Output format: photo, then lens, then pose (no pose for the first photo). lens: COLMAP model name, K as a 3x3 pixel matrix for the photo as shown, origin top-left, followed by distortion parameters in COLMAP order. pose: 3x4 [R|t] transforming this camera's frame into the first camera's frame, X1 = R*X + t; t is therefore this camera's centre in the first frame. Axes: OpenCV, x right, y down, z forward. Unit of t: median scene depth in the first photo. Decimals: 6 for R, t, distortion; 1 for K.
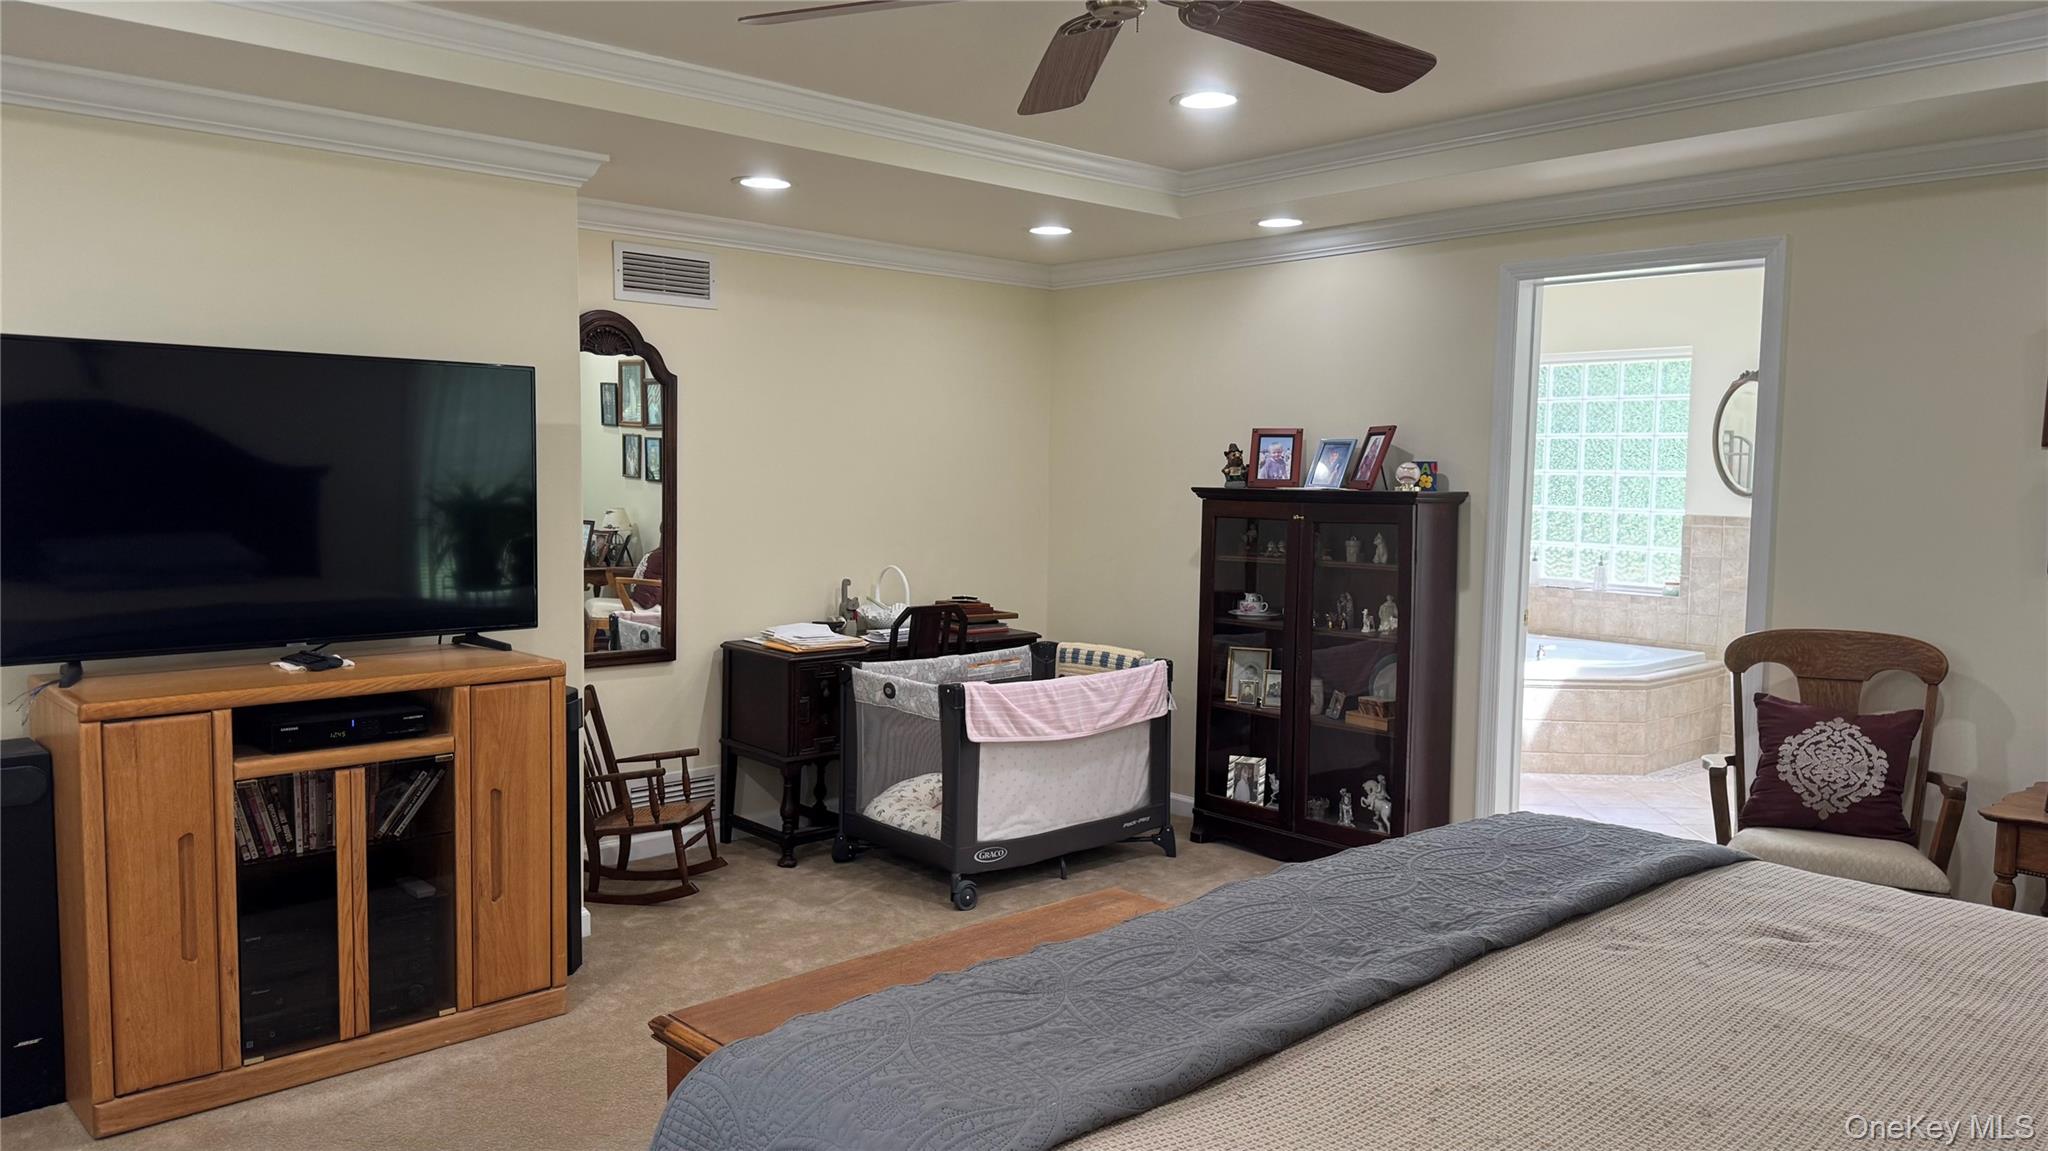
lens RADIAL K [[1378.8, 0, 1015.4], [0, 1378.8, 584.6], [0, 0, 1]] dist [0.111525, -0.217862]
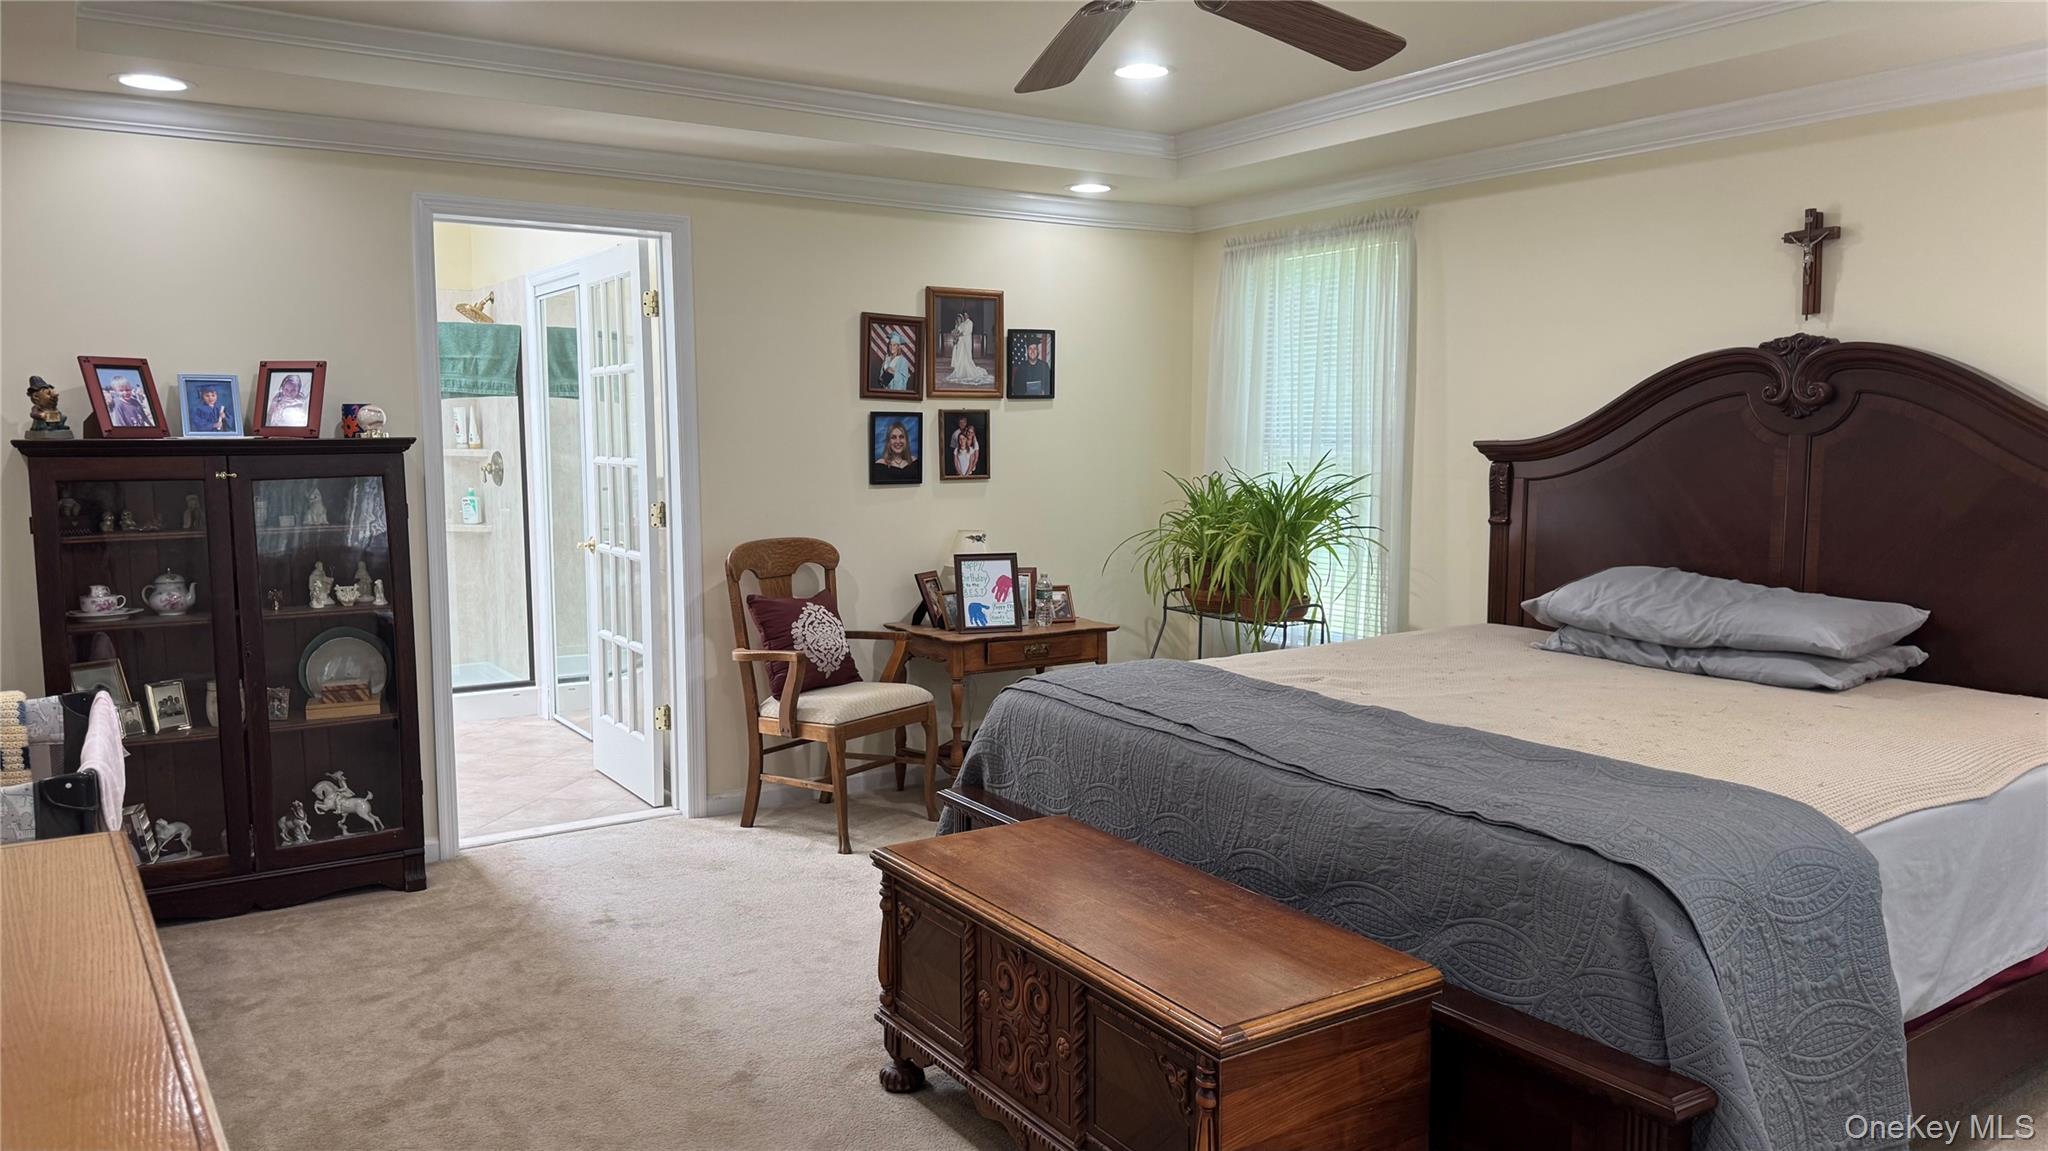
lens RADIAL K [[1378.8, 0, 1015.4], [0, 1378.8, 584.6], [0, 0, 1]] dist [0.111525, -0.217862]
pose [[0.136954, -0.120771, 0.983188, -0.505346], [0.075936, 0.990899, 0.111141, -0.040399], [-0.987663, 0.059438, 0.144879, 0.446803]]
